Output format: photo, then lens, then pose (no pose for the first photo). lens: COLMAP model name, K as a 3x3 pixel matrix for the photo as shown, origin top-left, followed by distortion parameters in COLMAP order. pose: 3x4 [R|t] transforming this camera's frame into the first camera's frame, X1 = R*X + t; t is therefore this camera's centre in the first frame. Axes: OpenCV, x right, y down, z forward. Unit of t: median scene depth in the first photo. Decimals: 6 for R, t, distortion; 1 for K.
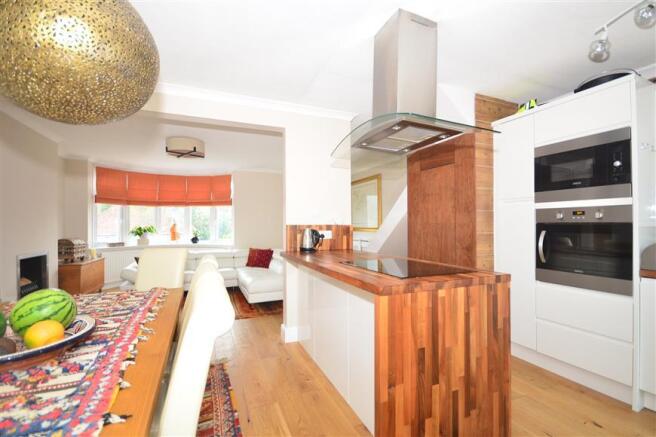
lens RADIAL K [[289.4, 0, 329.1], [0, 289.4, 223.2], [0, 0, 1]] dist [0.002208, -0.000270]
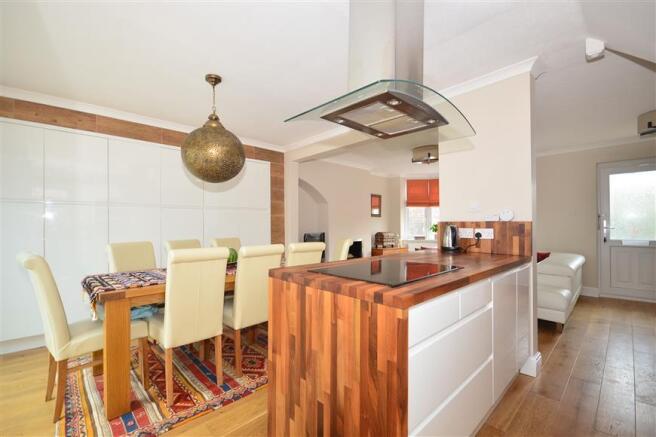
lens RADIAL K [[289.4, 0, 329.1], [0, 289.4, 223.2], [0, 0, 1]] dist [0.002208, -0.000270]
pose [[0.344979, -0.002286, -0.938608, 1.292098], [0.008392, 0.999965, 0.000649, 0.015400], [0.938573, -0.008101, 0.344986, 0.712710]]
